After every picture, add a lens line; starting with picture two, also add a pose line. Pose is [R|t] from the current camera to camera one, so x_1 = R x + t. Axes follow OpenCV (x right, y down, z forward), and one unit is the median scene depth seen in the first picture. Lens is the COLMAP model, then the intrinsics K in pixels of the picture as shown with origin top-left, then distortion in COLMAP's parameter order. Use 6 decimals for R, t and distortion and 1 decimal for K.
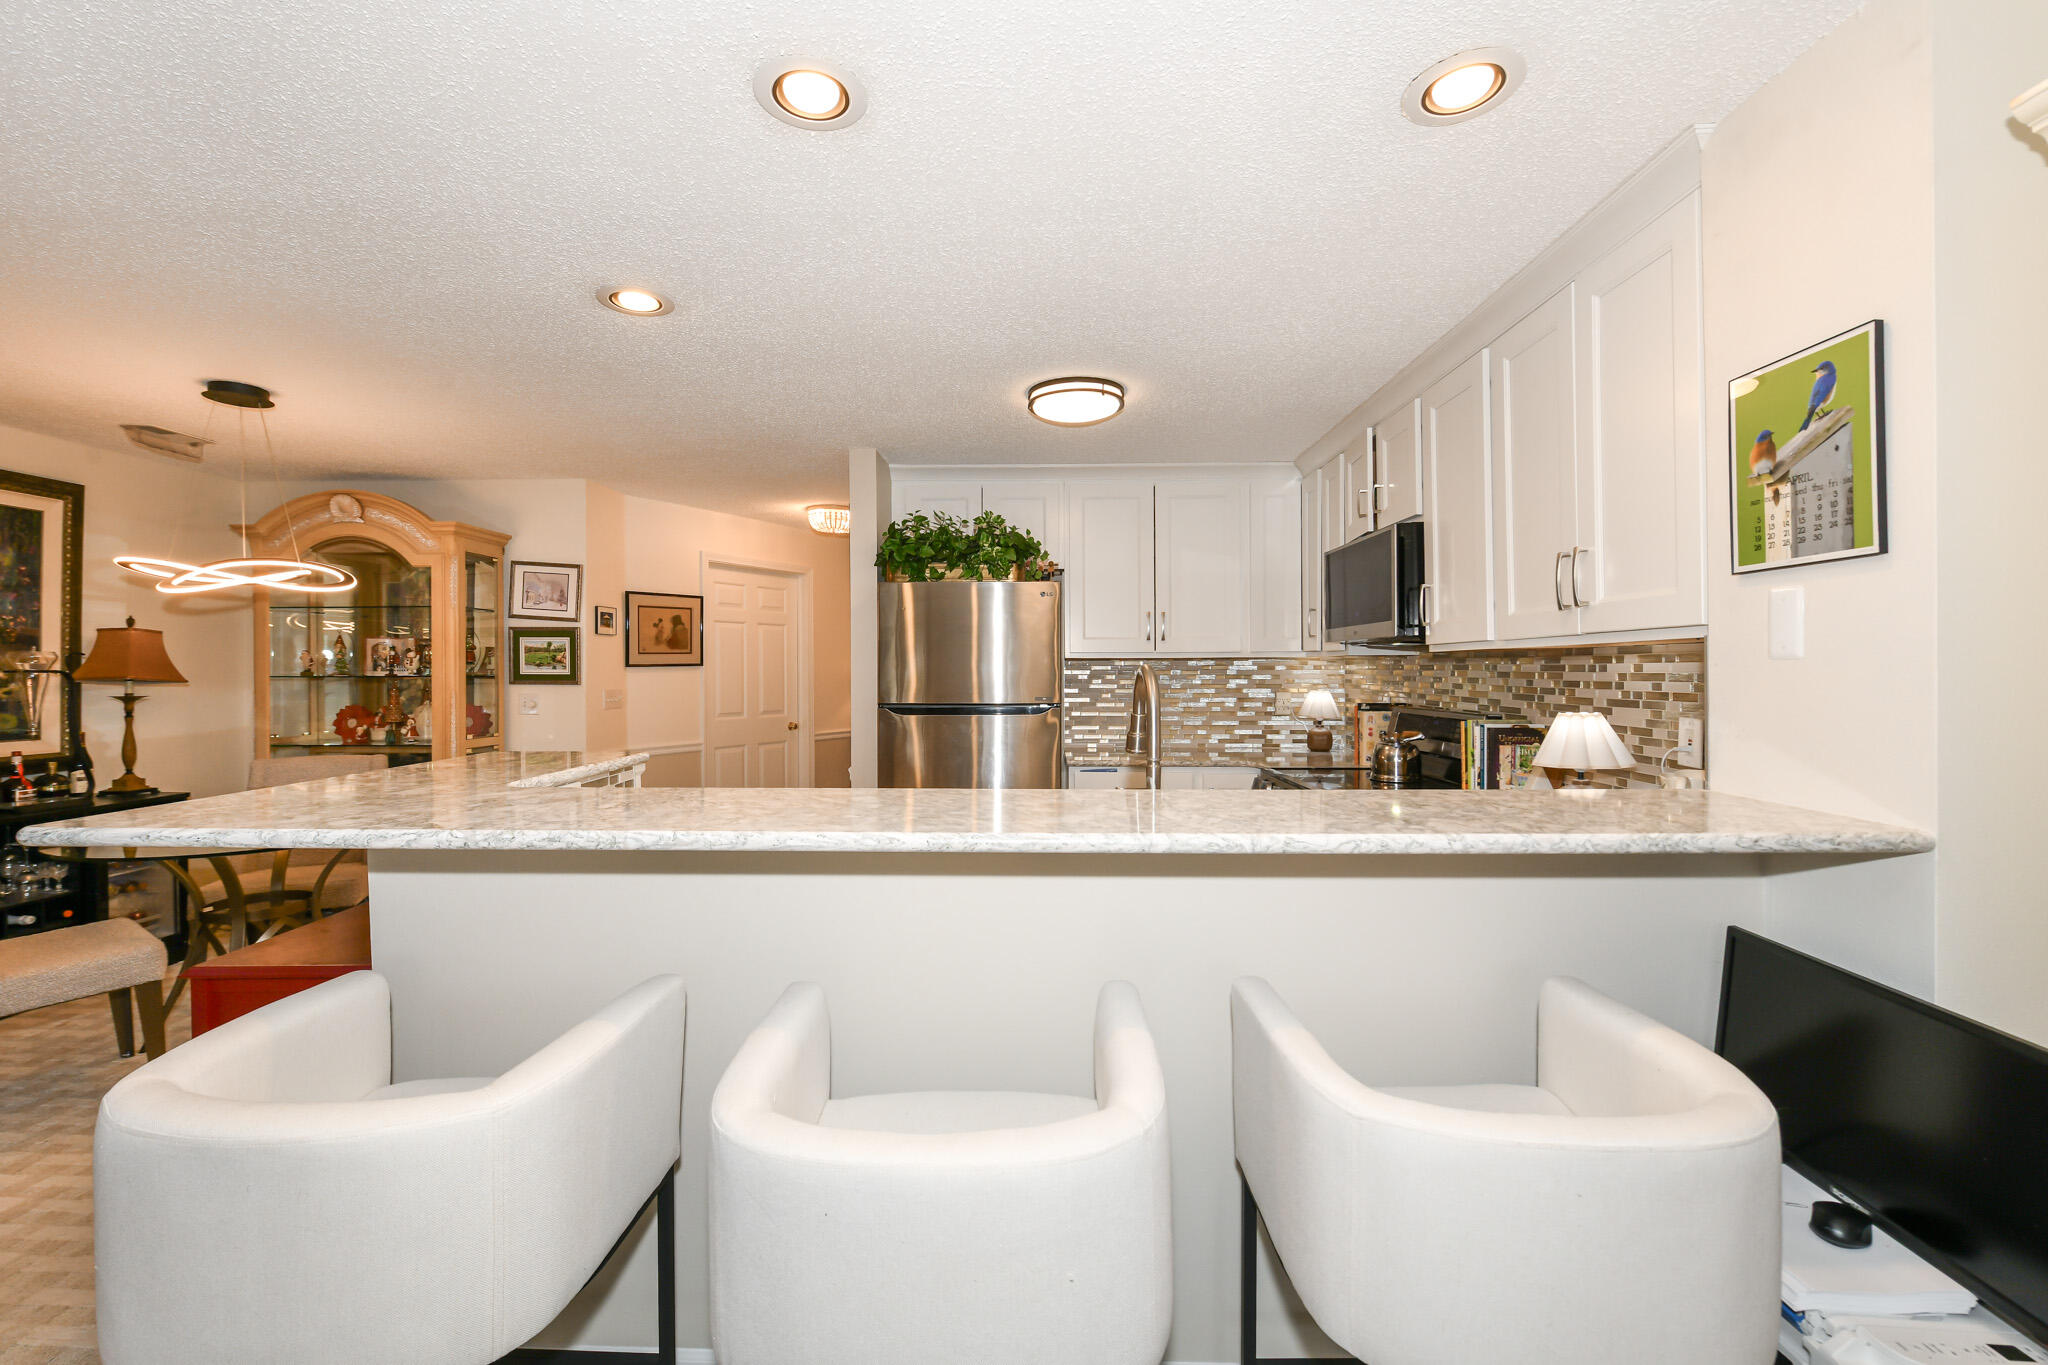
lens RADIAL K [[855.9, 0, 1027.6], [0, 855.9, 676.4], [0, 0, 1]] dist [-0.001188, 0.000070]
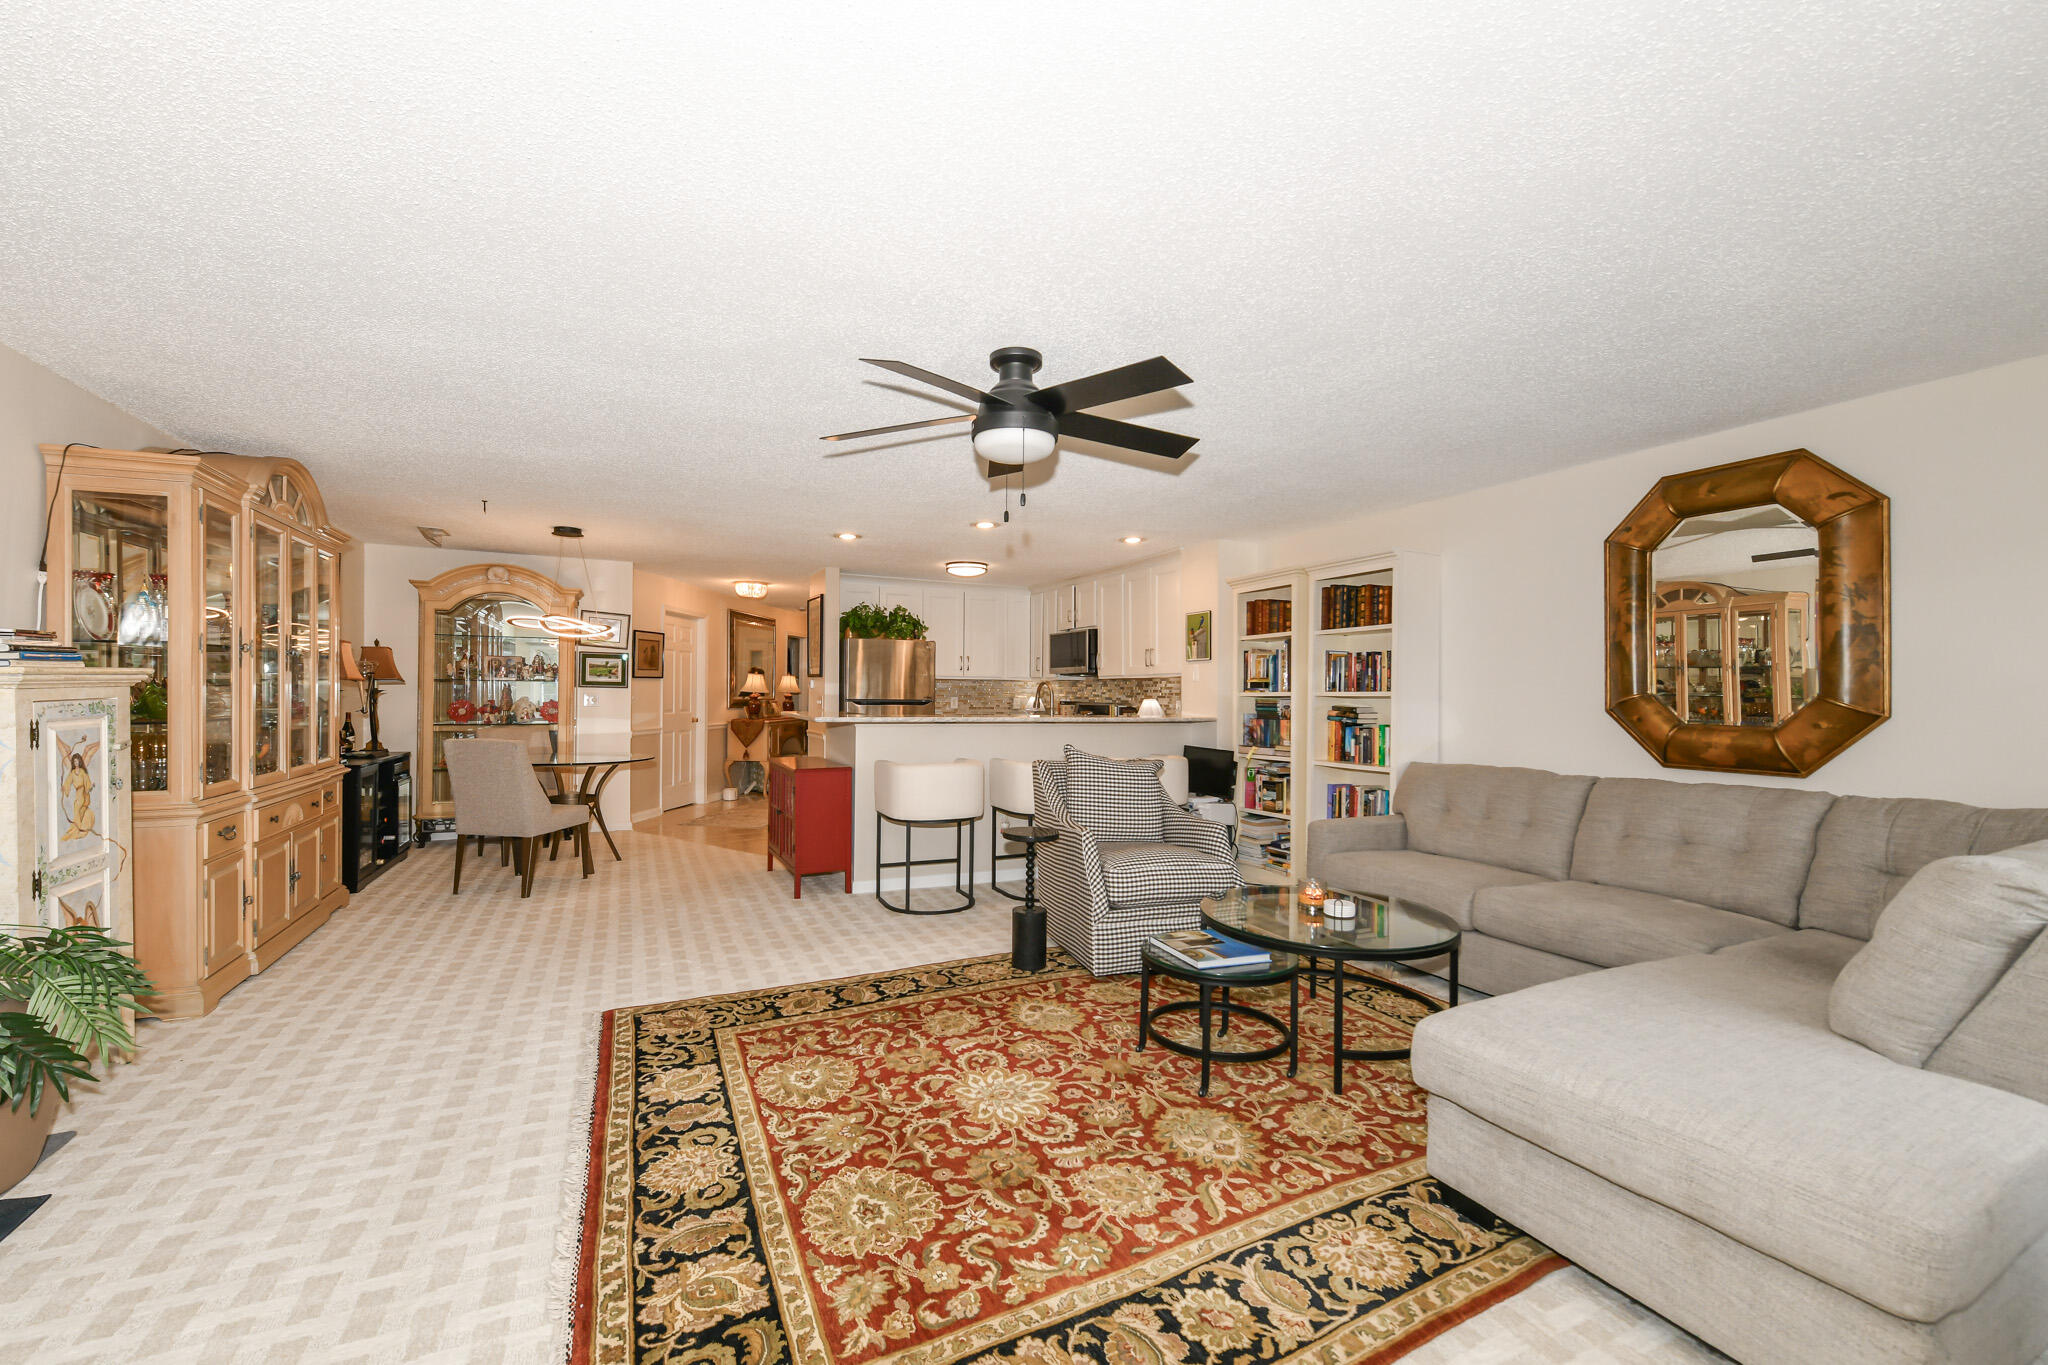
lens RADIAL K [[829.5, 0, 1026.2], [0, 829.5, 688.7], [0, 0, 1]] dist [0.000076, -0.000038]
pose [[0.898739, 0.015043, 0.438225, -1.657291], [-0.009866, 0.999852, -0.014087, 0.078319], [-0.438373, 0.008337, 0.898755, -2.319357]]
